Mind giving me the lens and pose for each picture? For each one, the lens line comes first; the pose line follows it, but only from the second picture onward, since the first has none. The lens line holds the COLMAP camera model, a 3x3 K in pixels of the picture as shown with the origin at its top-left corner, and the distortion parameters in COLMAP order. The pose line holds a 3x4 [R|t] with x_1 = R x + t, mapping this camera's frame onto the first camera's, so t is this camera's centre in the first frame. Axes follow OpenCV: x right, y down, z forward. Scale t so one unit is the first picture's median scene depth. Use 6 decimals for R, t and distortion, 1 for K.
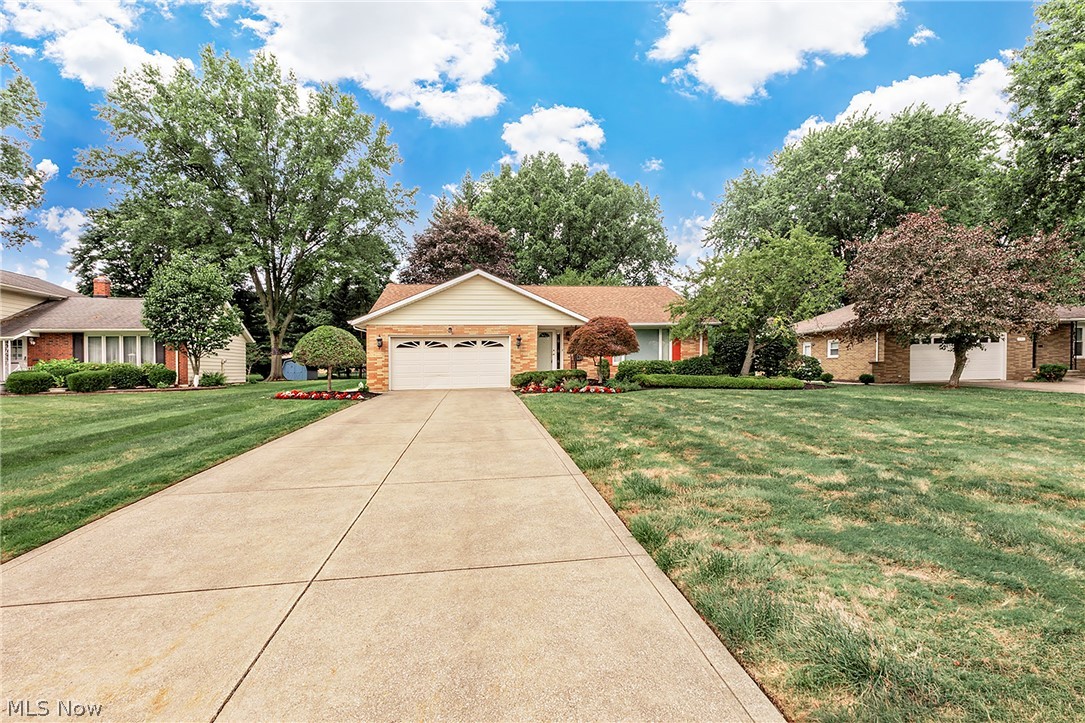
lens RADIAL K [[515.0, 0, 537.2], [0, 515.0, 370.0], [0, 0, 1]] dist [-0.004455, -0.000555]
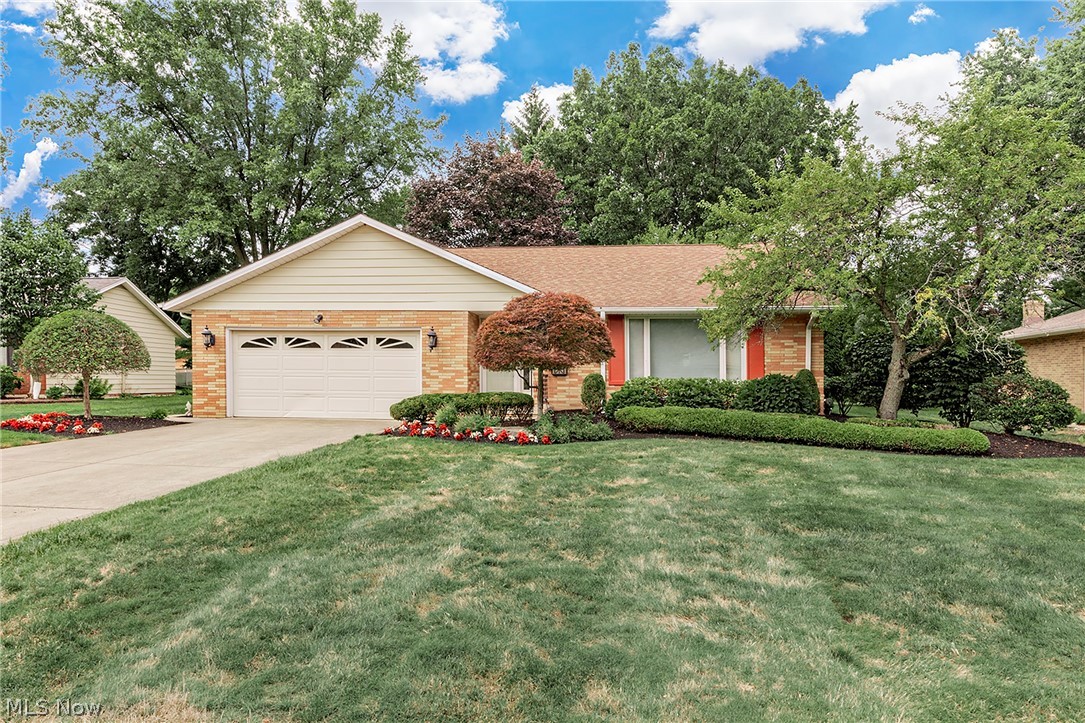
lens RADIAL K [[698.4, 0, 535.9], [0, 698.4, 360.8], [0, 0, 1]] dist [-0.001061, -0.002811]
pose [[0.957355, 0.019091, -0.288281, 0.292527], [-0.027532, 0.999302, -0.025257, -0.015724], [0.287598, 0.032117, 0.957213, 0.300543]]
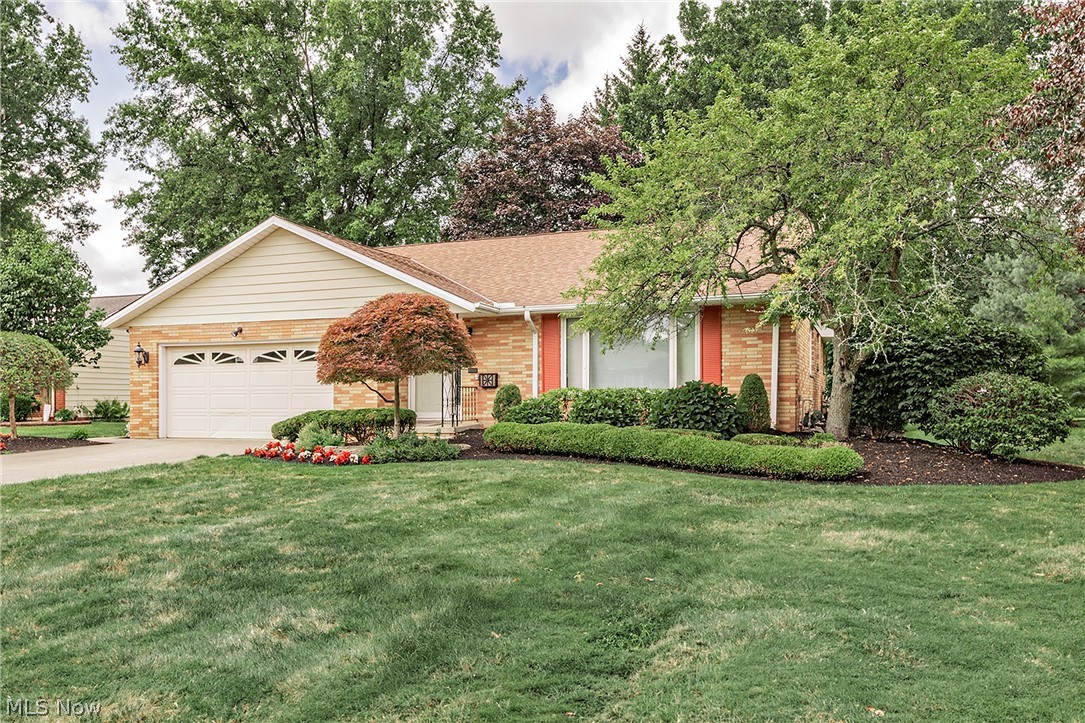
lens RADIAL K [[883.6, 0, 550.8], [0, 883.6, 357.8], [0, 0, 1]] dist [0.002119, -0.003477]
pose [[0.843279, -0.010866, -0.537367, 0.602749], [-0.009504, 0.999338, -0.035122, -0.019279], [0.537393, 0.034725, 0.842617, 0.378672]]
